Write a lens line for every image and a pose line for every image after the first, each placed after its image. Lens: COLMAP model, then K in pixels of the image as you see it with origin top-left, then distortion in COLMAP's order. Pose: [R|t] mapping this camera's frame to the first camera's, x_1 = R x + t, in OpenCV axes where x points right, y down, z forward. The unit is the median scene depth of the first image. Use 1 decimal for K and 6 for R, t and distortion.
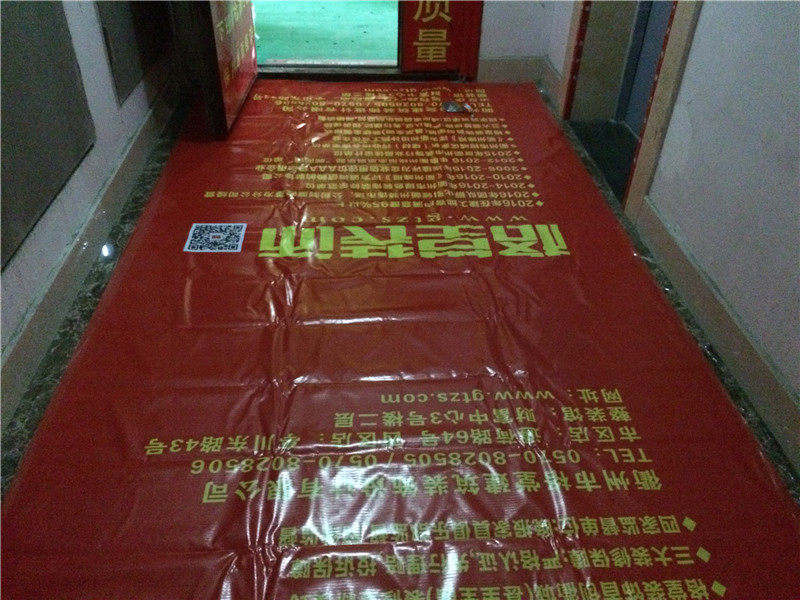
lens RADIAL K [[688.8, 0, 405.7], [0, 688.8, 300.5], [0, 0, 1]] dist [0.080282, -0.090807]
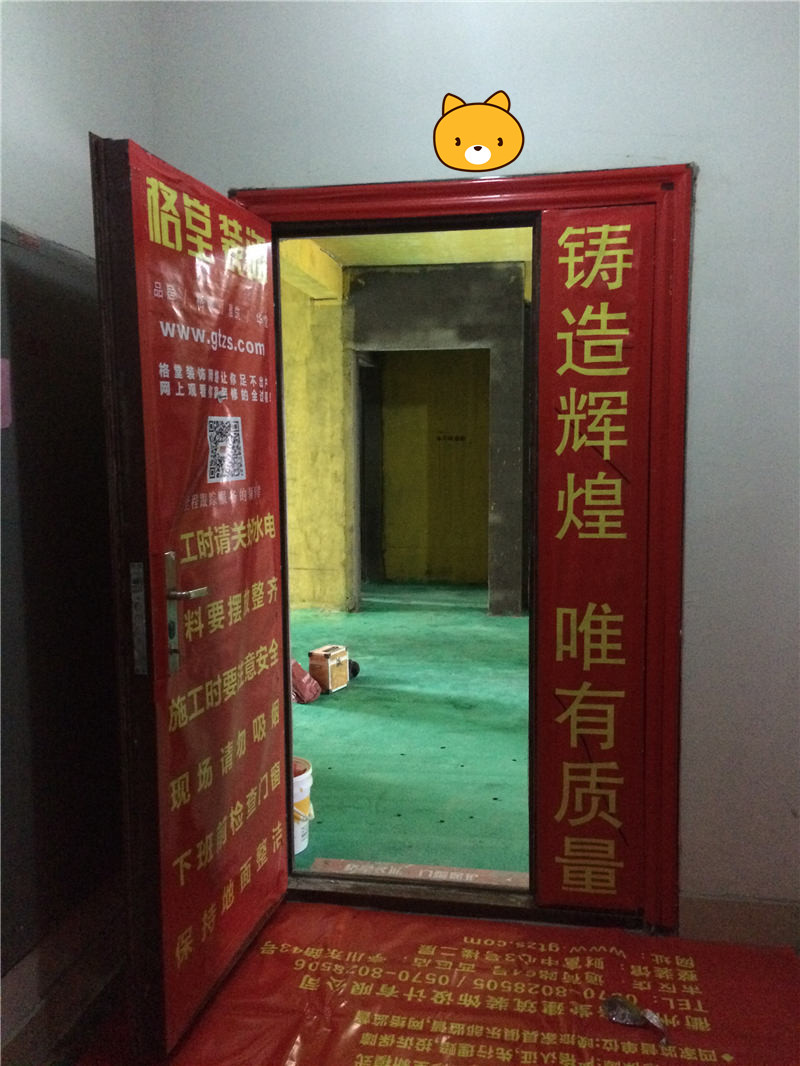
lens RADIAL K [[917.8, 0, 406.7], [0, 917.8, 532.8], [0, 0, 1]] dist [0.080282, -0.090807]
pose [[0.973062, -0.012555, -0.230201, 0.071064], [-0.106556, 0.860971, -0.497367, -0.213994], [0.204441, 0.508499, 0.836441, 0.217081]]
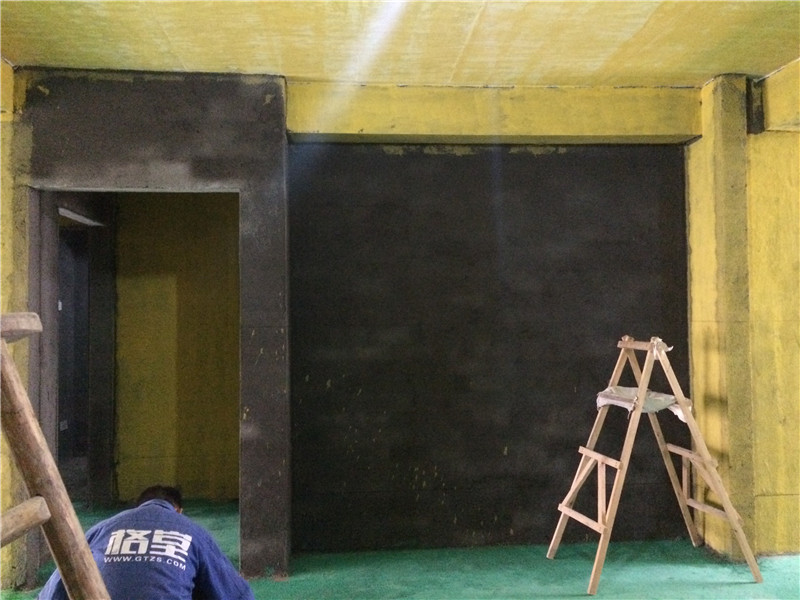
lens RADIAL K [[688.8, 0, 402.4], [0, 688.8, 297.8], [0, 0, 1]] dist [0.080282, -0.090807]
pose [[0.999011, -0.042704, 0.012403, 0.054194], [0.041404, 0.791510, -0.609752, -0.419417], [0.016222, 0.609662, 0.792495, 0.494462]]
